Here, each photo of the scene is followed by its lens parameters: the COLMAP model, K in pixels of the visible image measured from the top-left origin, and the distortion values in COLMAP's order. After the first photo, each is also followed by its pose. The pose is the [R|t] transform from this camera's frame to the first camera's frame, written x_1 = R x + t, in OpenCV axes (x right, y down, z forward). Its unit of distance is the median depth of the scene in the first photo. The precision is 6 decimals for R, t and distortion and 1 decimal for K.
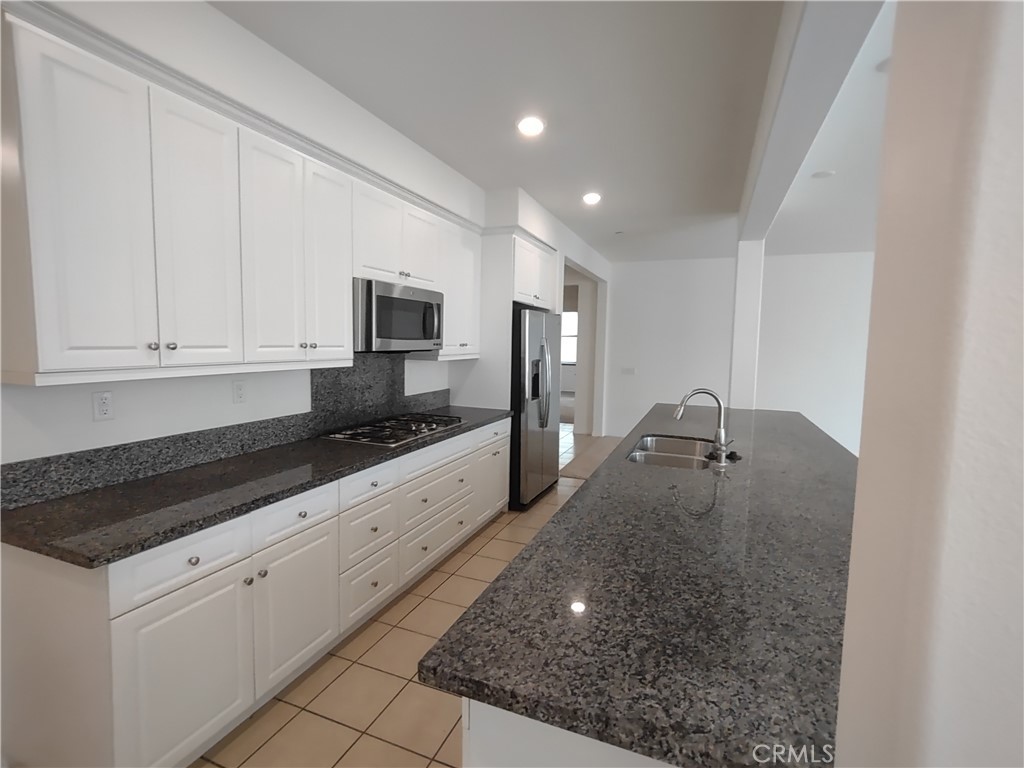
lens RADIAL K [[480.5, 0, 512.0], [0, 480.5, 384.0], [0, 0, 1]] dist [-0.022018, 0.015847]
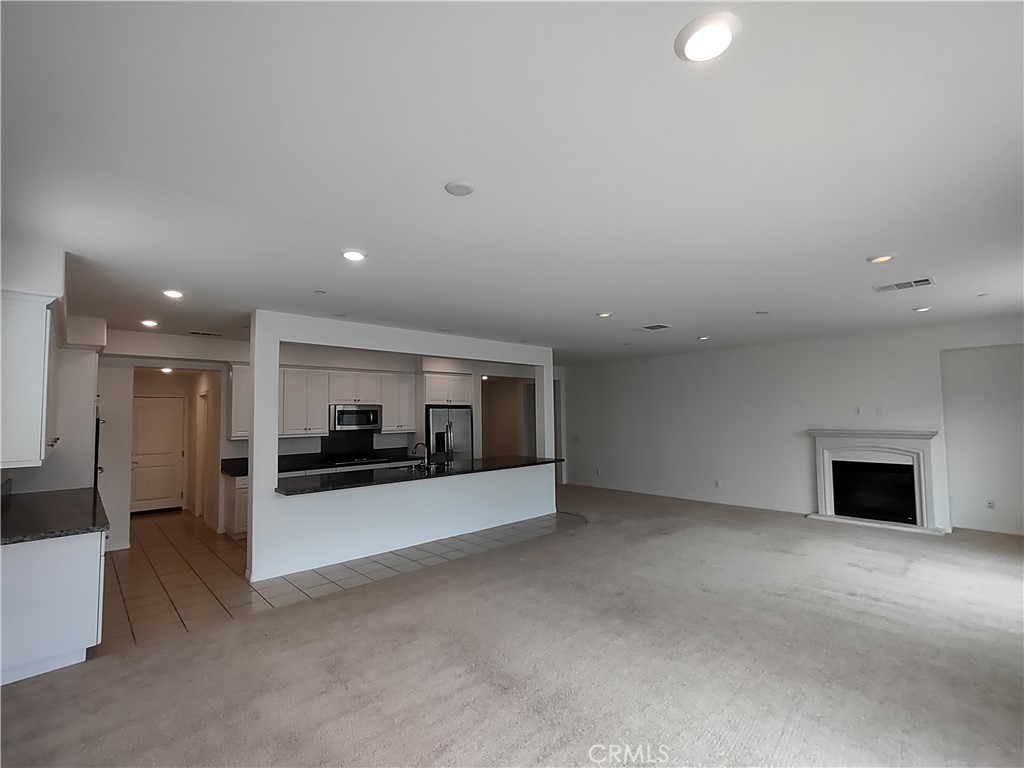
lens RADIAL K [[469.2, 0, 512.0], [0, 469.2, 384.0], [0, 0, 1]] dist [0.002018, 0.001171]
pose [[0.905022, -0.051508, -0.422234, 2.482730], [-0.008571, 0.990232, -0.139169, 0.050296], [0.425278, 0.129570, 0.895740, -1.455175]]
